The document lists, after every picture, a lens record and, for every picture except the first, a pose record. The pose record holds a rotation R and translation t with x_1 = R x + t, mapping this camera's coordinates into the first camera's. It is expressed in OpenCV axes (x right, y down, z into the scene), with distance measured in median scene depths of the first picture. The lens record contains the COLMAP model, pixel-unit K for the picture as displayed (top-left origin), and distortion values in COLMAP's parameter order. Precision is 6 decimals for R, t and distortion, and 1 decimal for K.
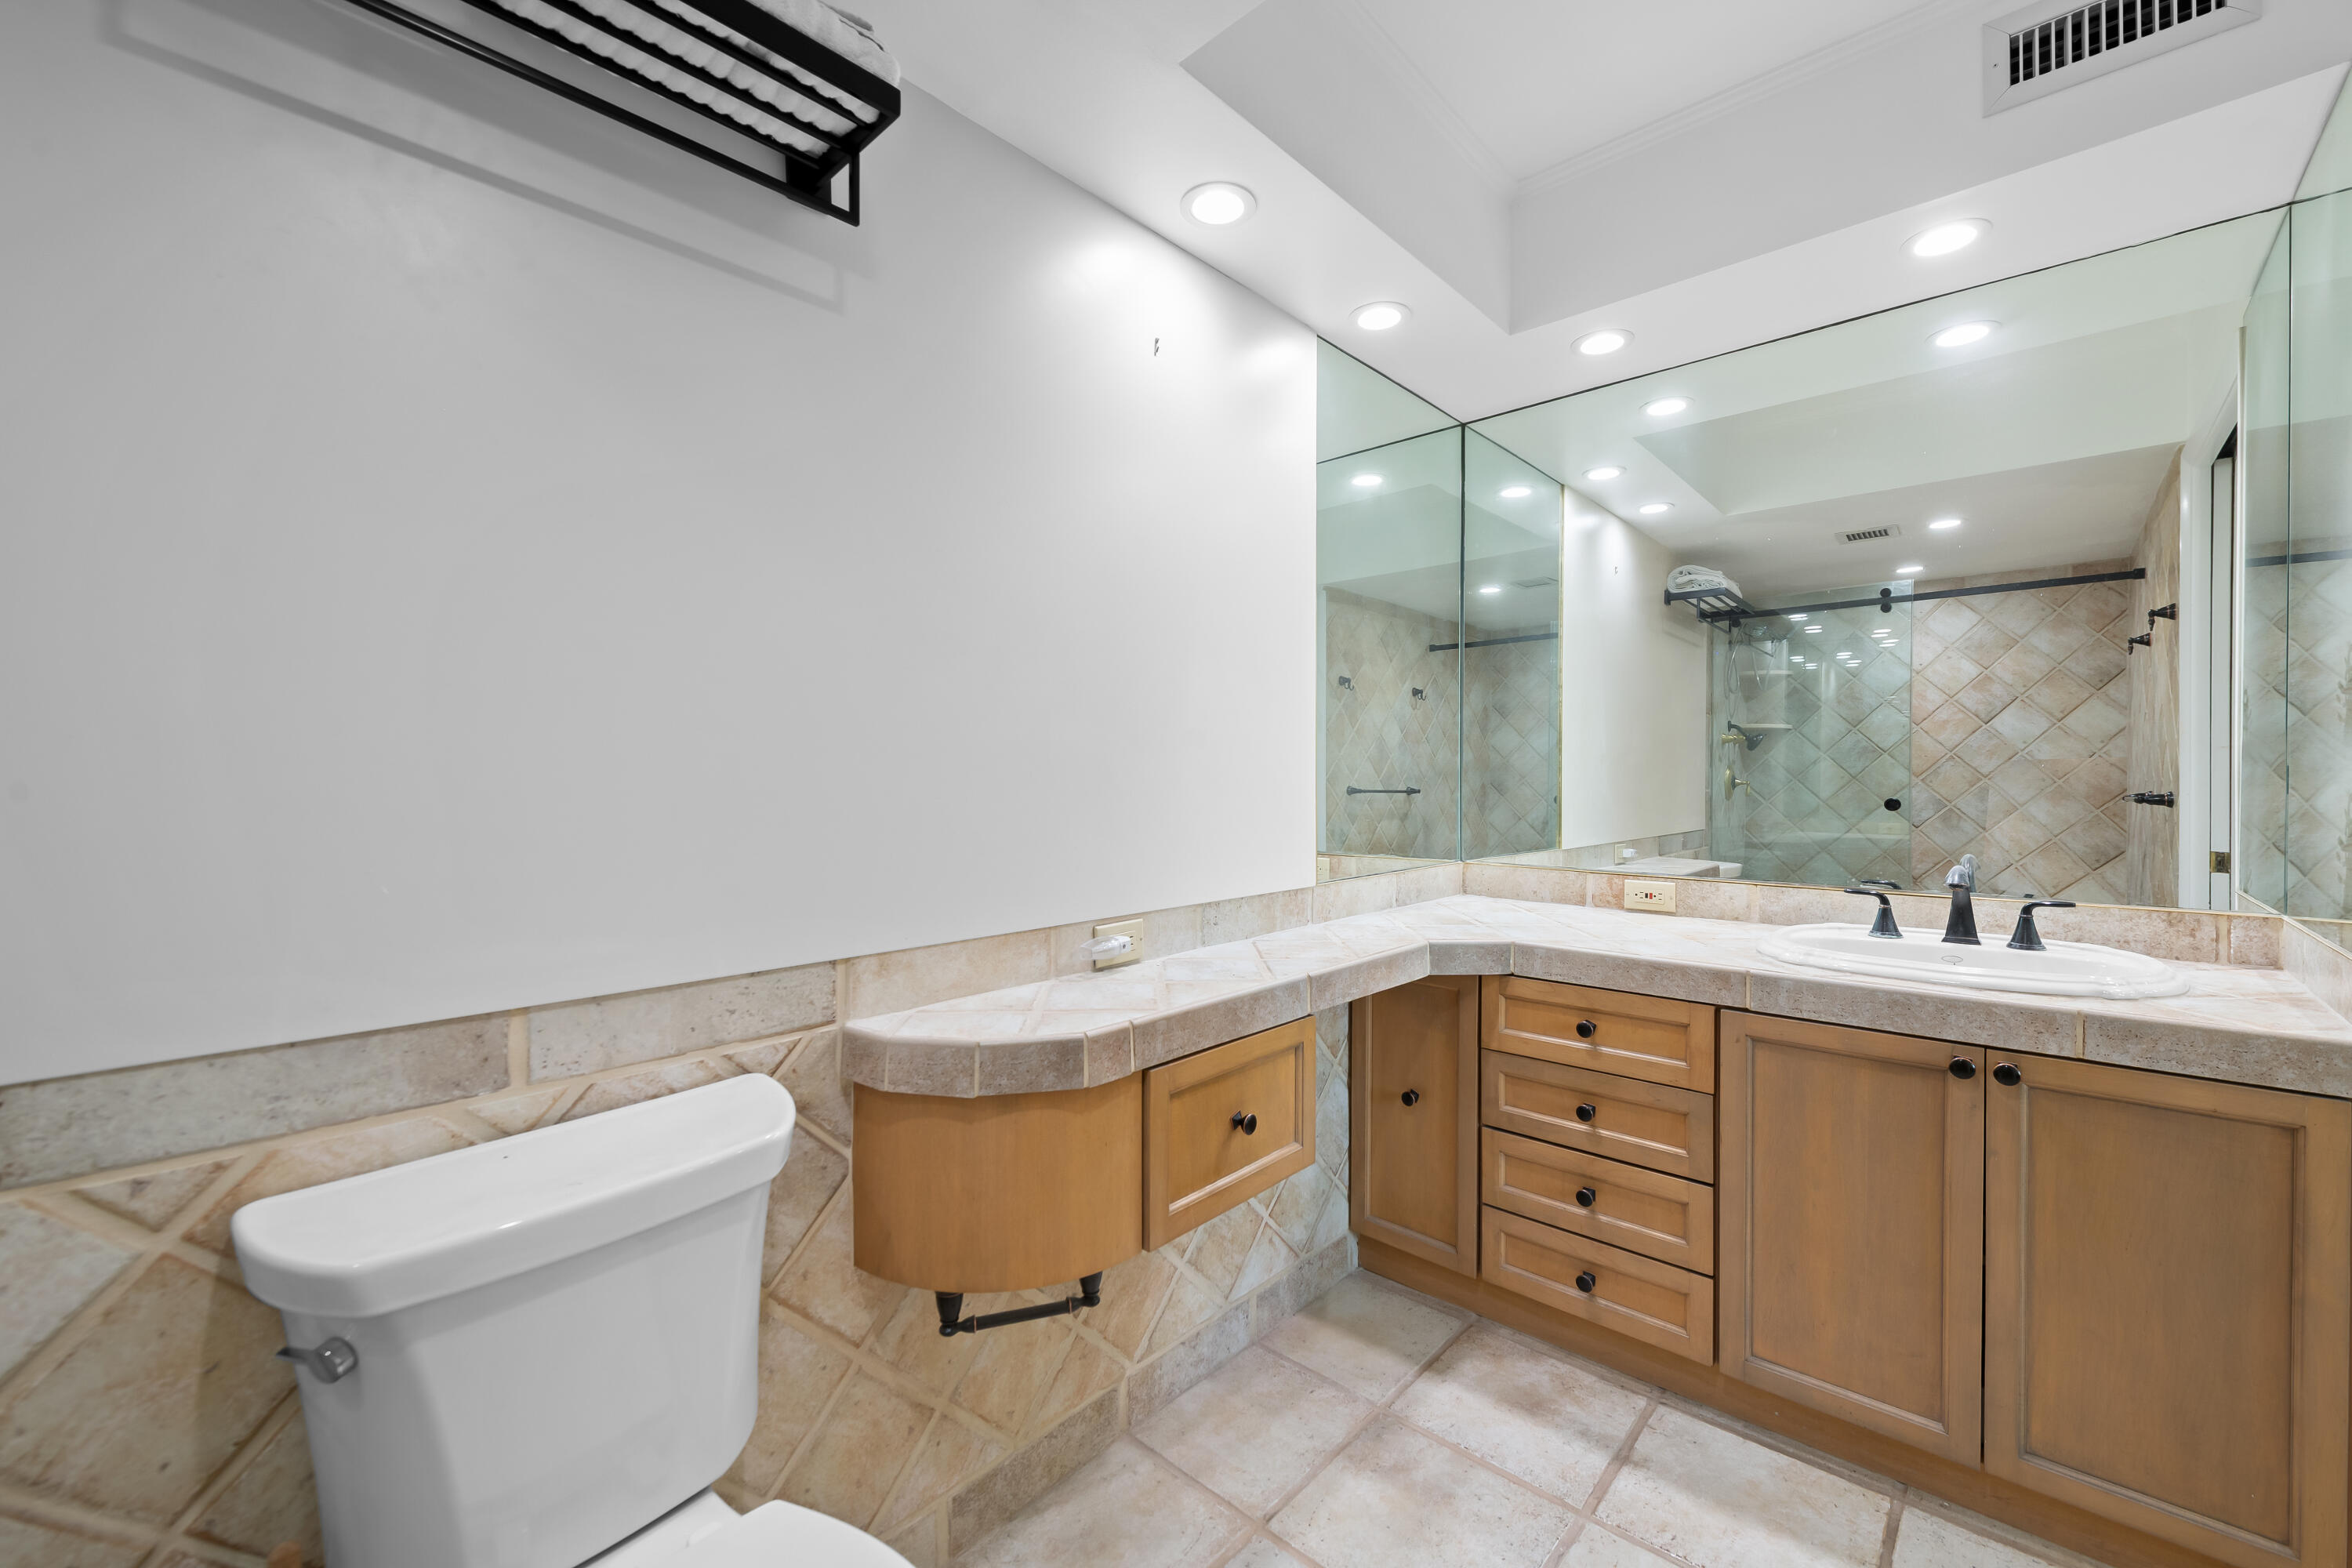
lens RADIAL K [[956.2, 0, 1176.0], [0, 956.2, 784.0], [0, 0, 1]] dist [-0.003324, -0.000860]
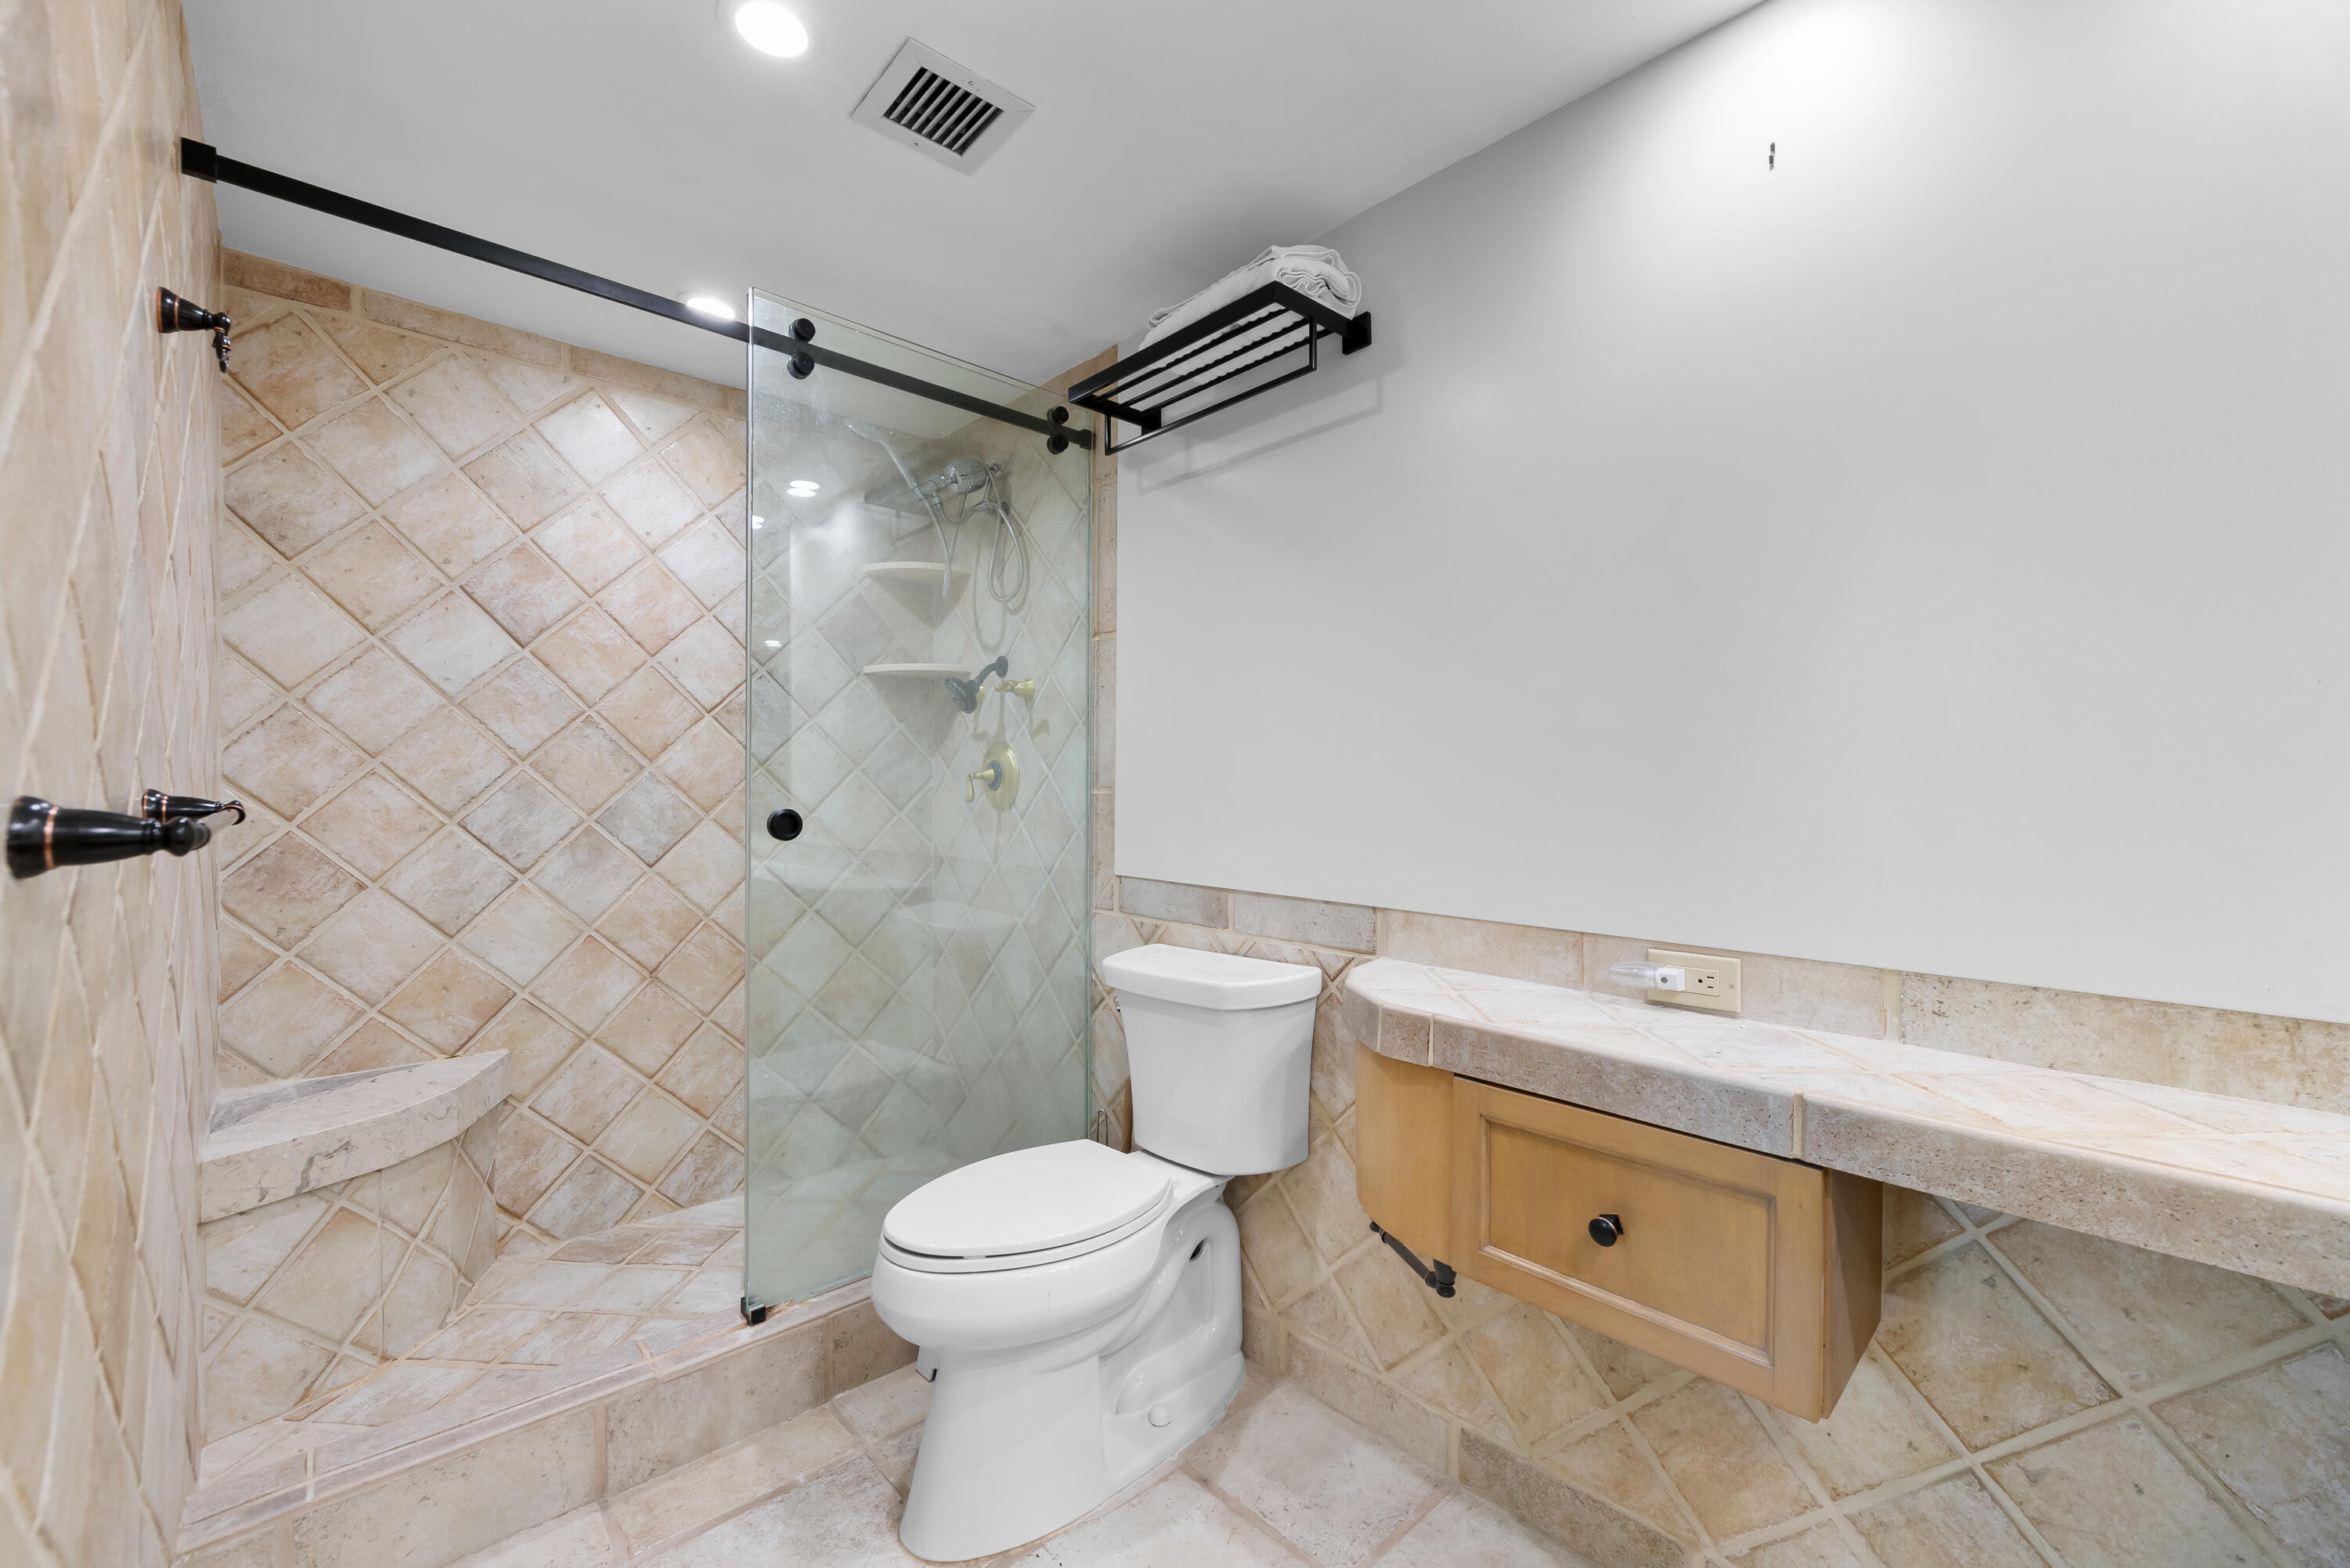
lens RADIAL K [[955.3, 0, 1175.0], [0, 955.3, 784.0], [0, 0, 1]] dist [-0.003324, -0.000860]
pose [[-0.087672, 0.006546, -0.996128, 0.891372], [-0.015848, 0.999843, 0.007965, 0.008817], [0.996023, 0.016485, -0.087554, 0.770832]]
